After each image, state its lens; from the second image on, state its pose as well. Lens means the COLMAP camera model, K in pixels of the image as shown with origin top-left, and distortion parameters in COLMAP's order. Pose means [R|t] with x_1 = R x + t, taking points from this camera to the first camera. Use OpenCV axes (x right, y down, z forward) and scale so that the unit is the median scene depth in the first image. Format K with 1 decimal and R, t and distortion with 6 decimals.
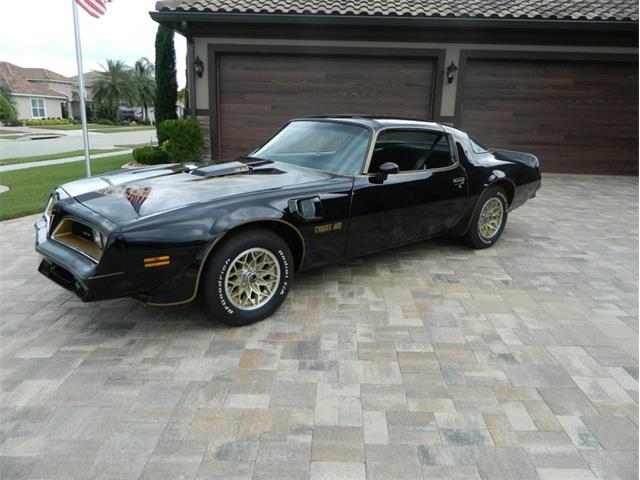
lens RADIAL K [[475.1, 0, 322.5], [0, 475.1, 237.2], [0, 0, 1]] dist [0.009822, -0.005323]
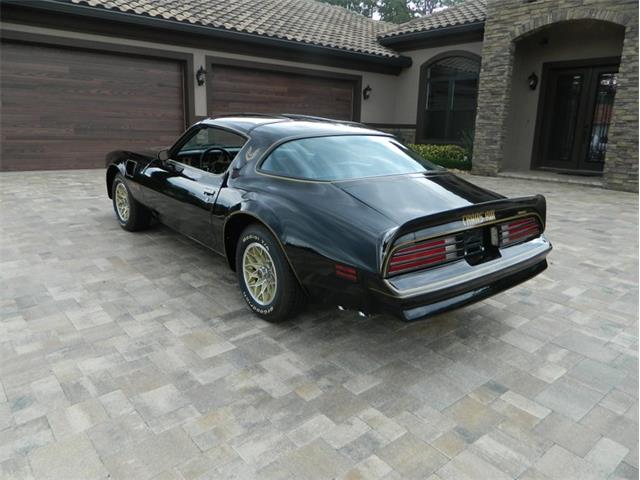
lens RADIAL K [[475.1, 0, 320.6], [0, 475.1, 237.7], [0, 0, 1]] dist [0.009822, -0.005323]
pose [[0.741838, -0.158824, 0.651499, -0.593242], [0.159948, 0.985414, 0.058100, -0.005280], [-0.651224, 0.061105, 0.756422, 0.054418]]
